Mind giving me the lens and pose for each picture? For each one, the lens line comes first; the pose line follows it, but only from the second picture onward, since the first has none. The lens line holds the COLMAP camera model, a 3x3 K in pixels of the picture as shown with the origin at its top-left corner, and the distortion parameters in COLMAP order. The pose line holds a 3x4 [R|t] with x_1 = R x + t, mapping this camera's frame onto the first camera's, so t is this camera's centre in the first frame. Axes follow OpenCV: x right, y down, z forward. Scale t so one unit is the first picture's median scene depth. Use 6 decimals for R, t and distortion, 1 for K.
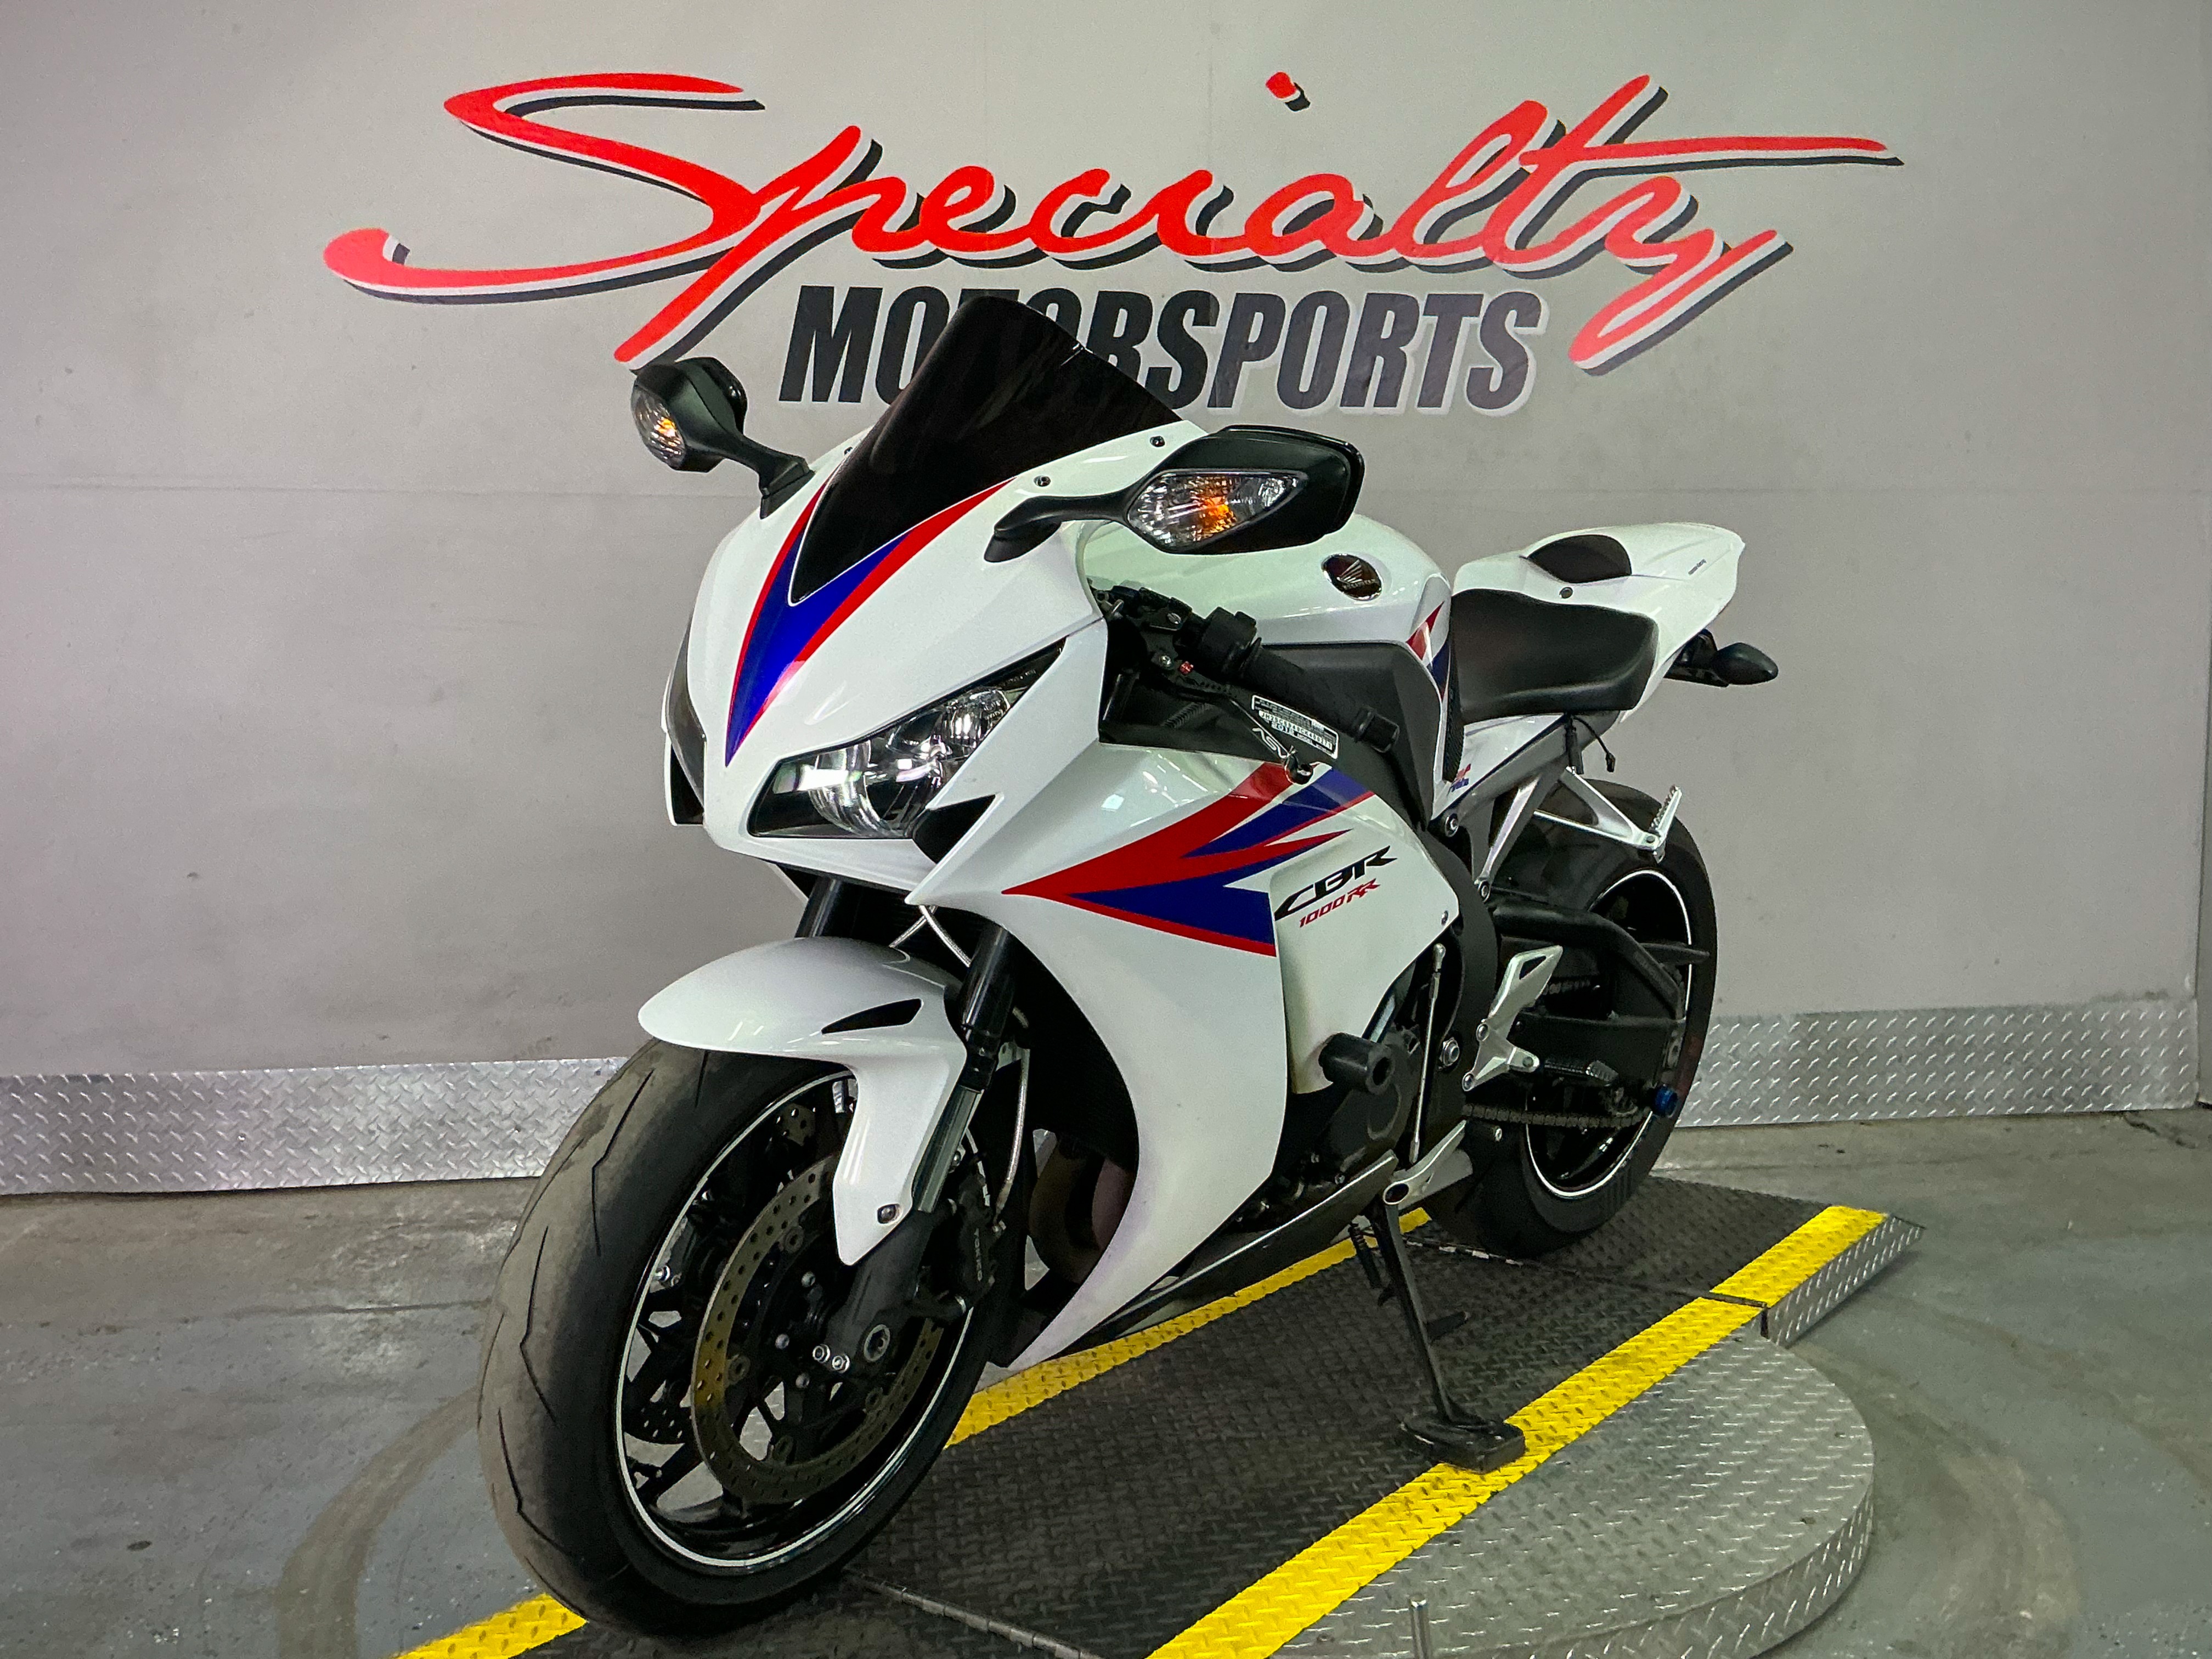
lens RADIAL K [[2070.8, 0, 1048.3], [0, 2070.8, 860.3], [0, 0, 1]] dist [0.053160, 0.000000]
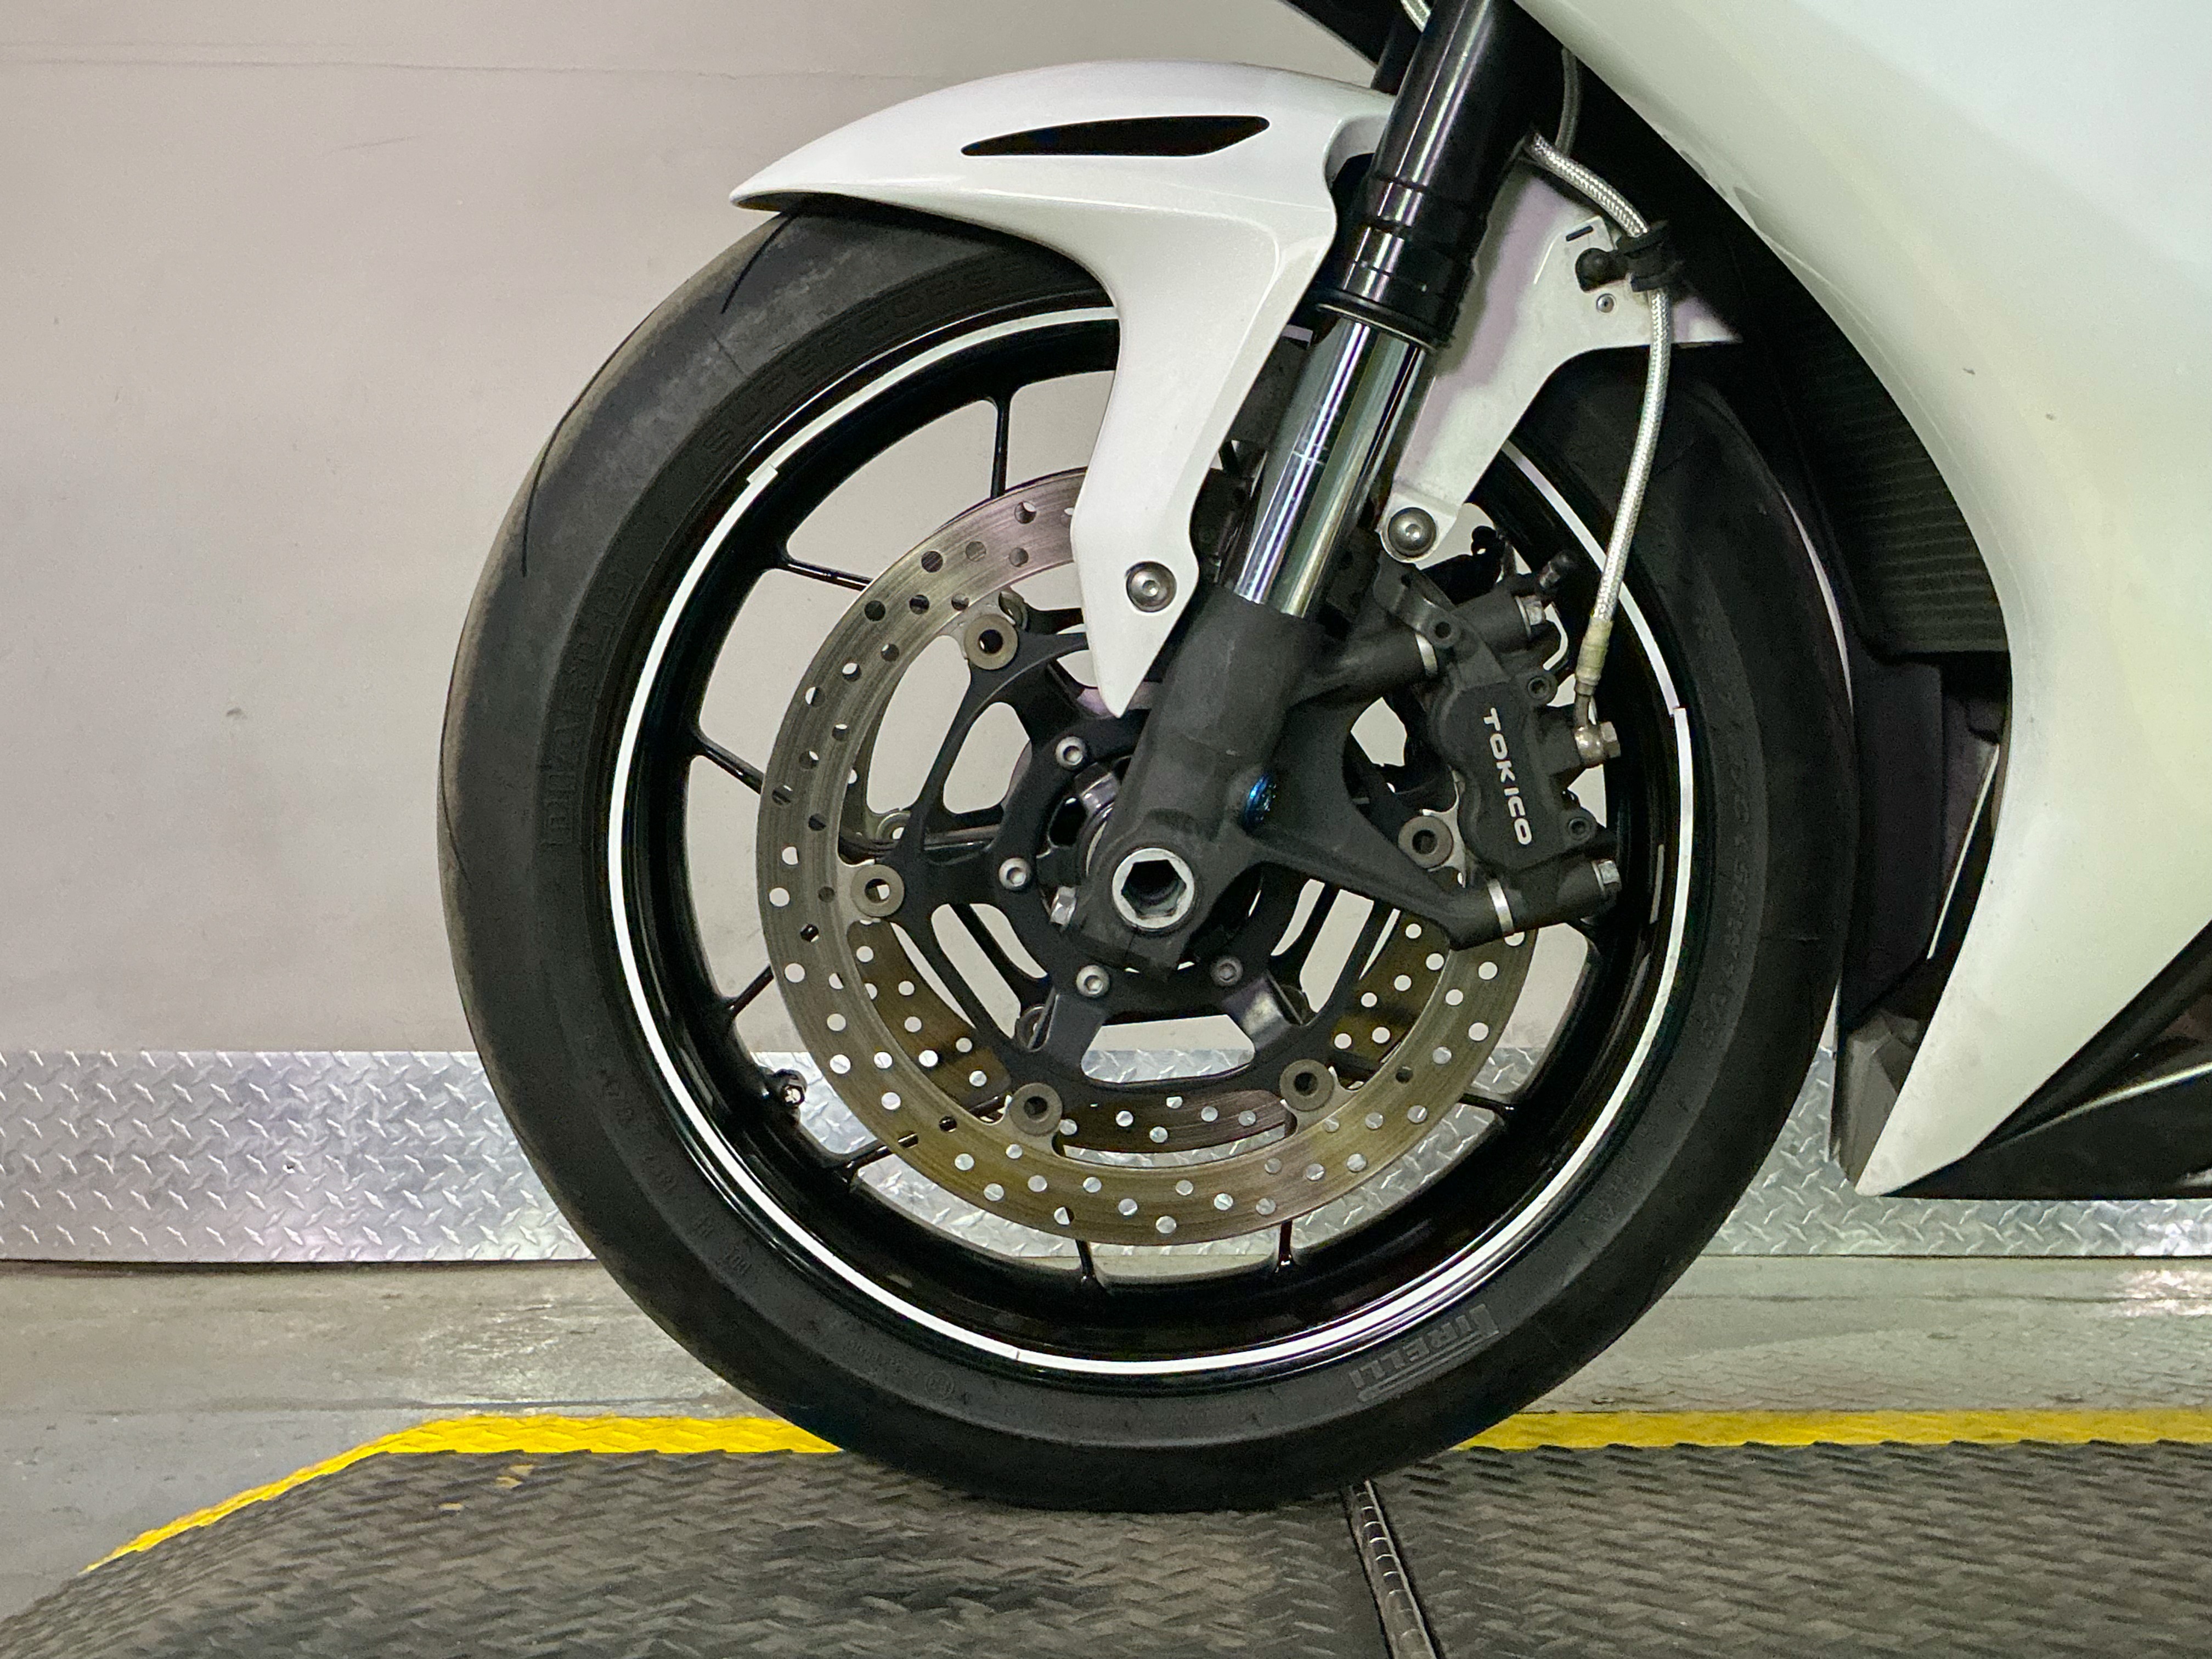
lens RADIAL K [[2448.6, 0, 1100.2], [0, 2448.6, 830.7], [0, 0, 1]] dist [0.073588, 0.000000]
pose [[0.994760, 0.008936, -0.101847, -0.095340], [-0.022557, 0.990807, -0.133388, 0.125386], [0.099718, 0.134987, 0.985817, 0.337585]]
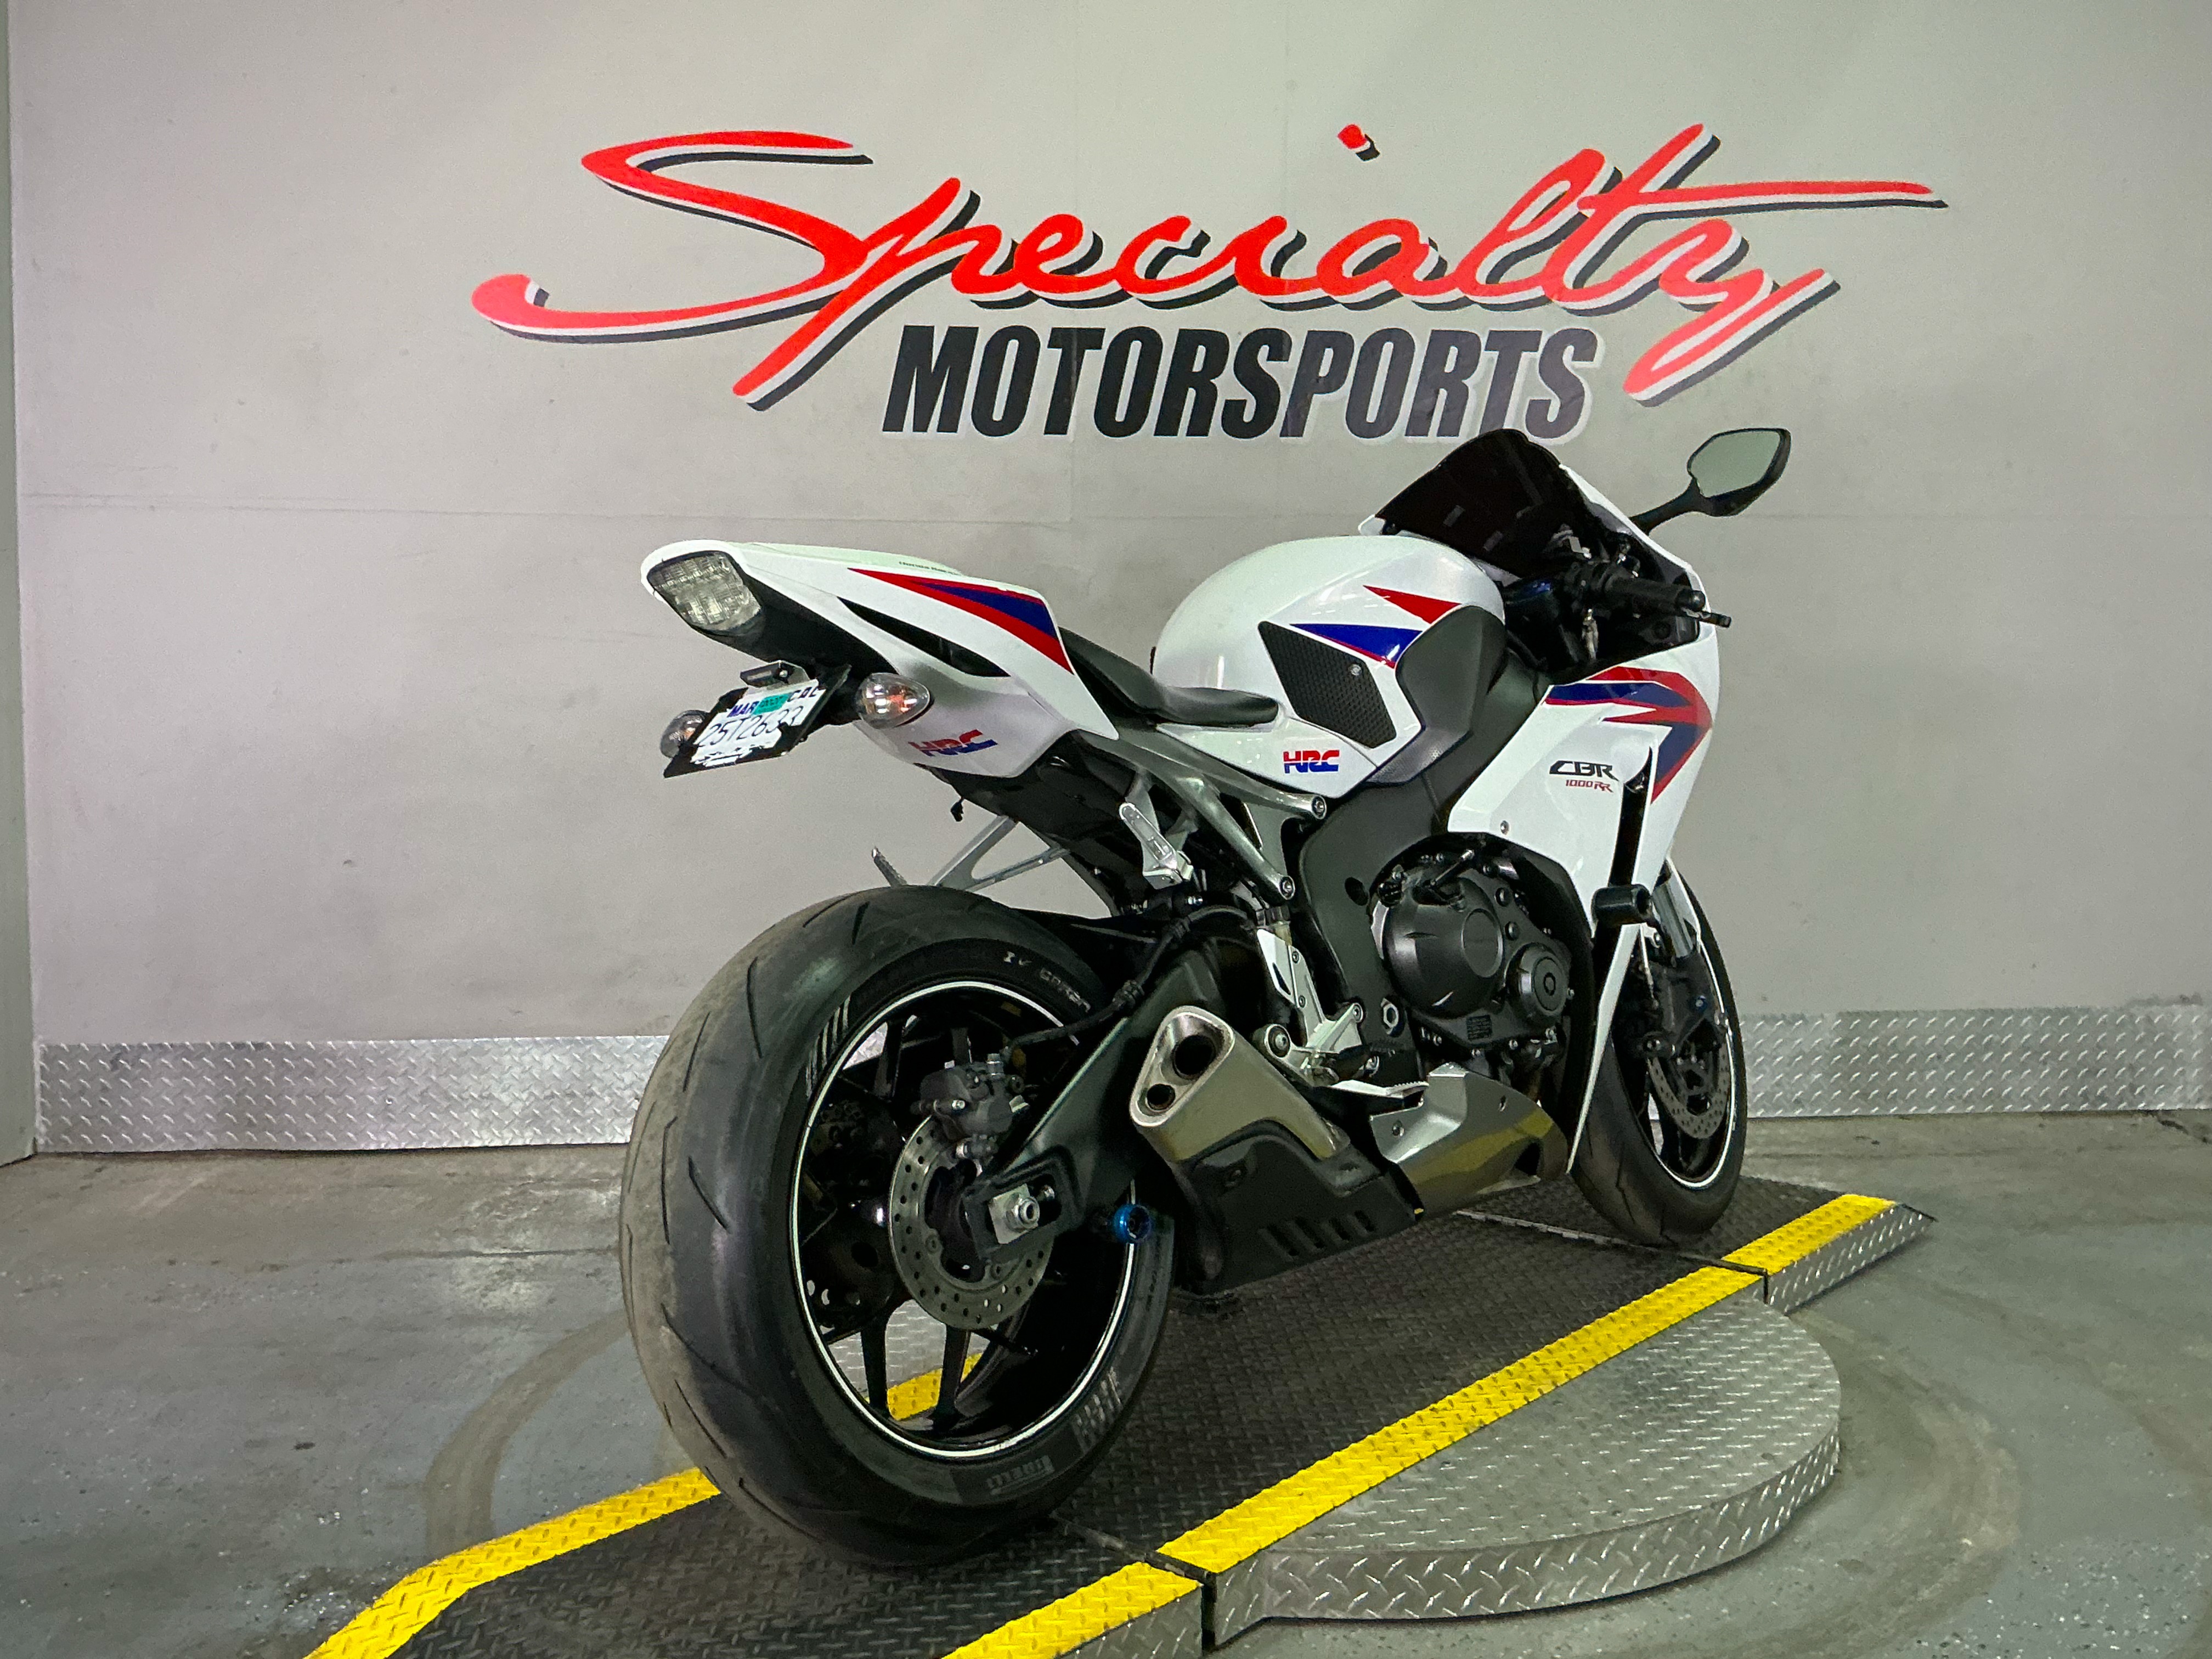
lens RADIAL K [[2070.8, 0, 1064.2], [0, 2070.8, 863.8], [0, 0, 1]] dist [0.053160, 0.000000]
pose [[0.998668, 0.011636, -0.050271, 0.022063], [-0.011560, 0.999932, 0.001809, 0.001336], [0.050289, -0.001225, 0.998734, -0.076687]]
